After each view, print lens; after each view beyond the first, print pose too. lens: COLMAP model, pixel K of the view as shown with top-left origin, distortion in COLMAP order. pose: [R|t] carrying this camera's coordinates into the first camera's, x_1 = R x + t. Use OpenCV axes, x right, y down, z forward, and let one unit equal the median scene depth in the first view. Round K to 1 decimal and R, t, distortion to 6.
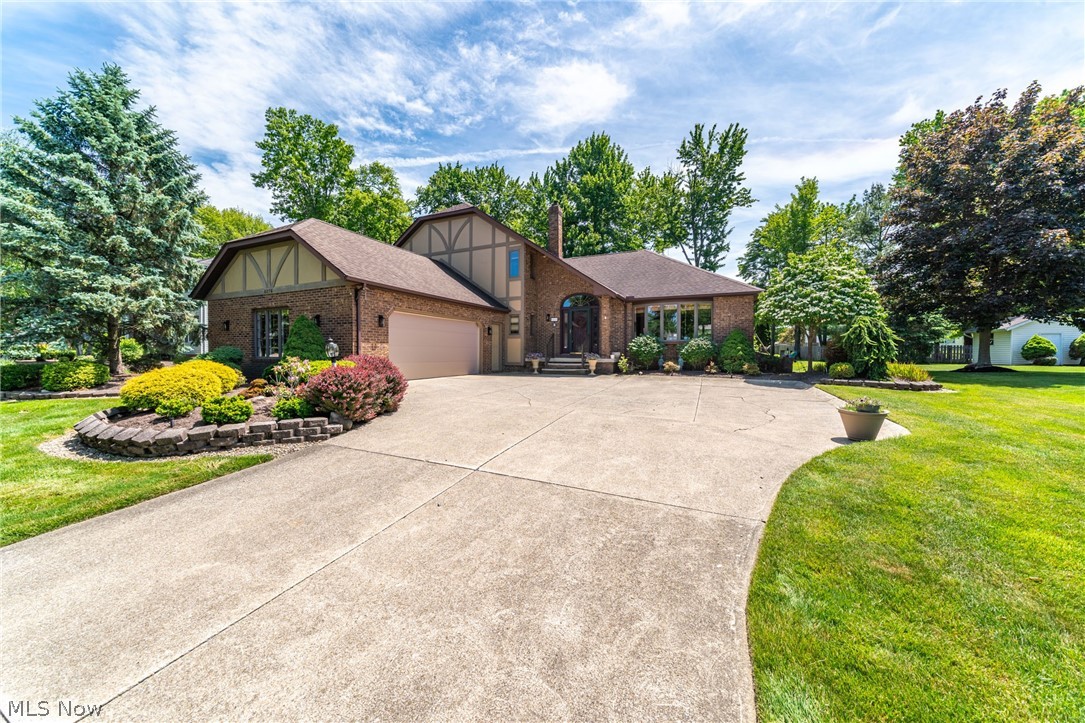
lens RADIAL K [[382.8, 0, 541.3], [0, 382.8, 357.8], [0, 0, 1]] dist [-0.021536, 0.001923]
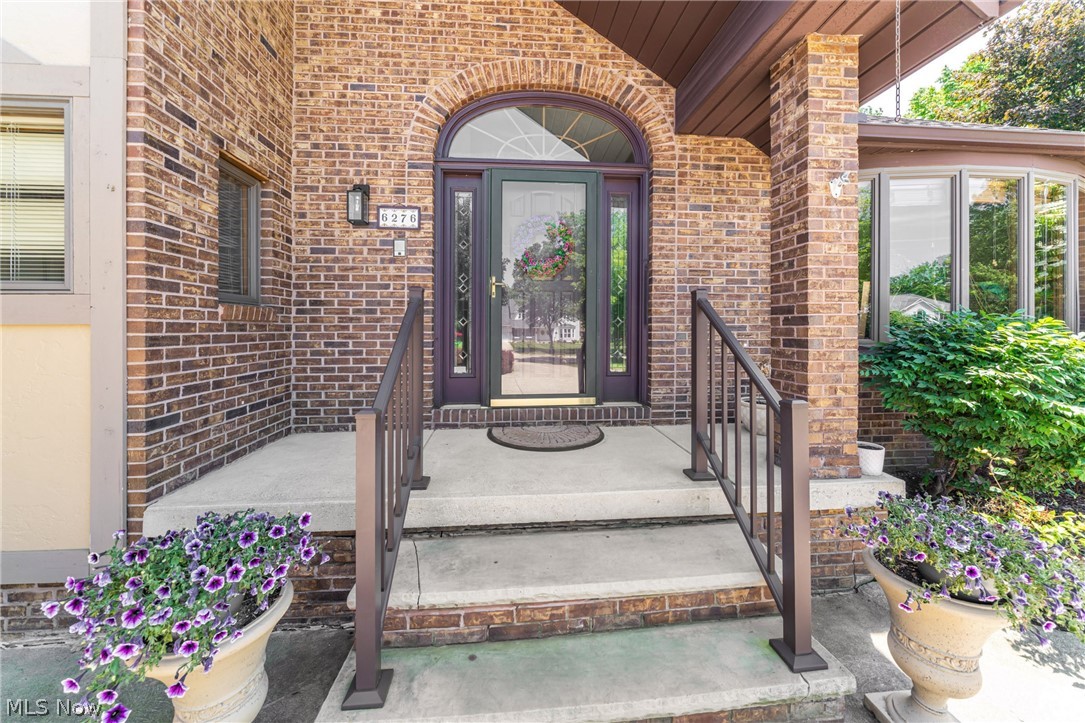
lens RADIAL K [[382.8, 0, 543.5], [0, 382.8, 331.7], [0, 0, 1]] dist [-0.021536, 0.001923]
pose [[0.867693, -0.009190, 0.497015, 0.003884], [0.009559, 0.999953, 0.001801, -0.047204], [-0.497008, 0.003189, 0.867740, 0.817373]]
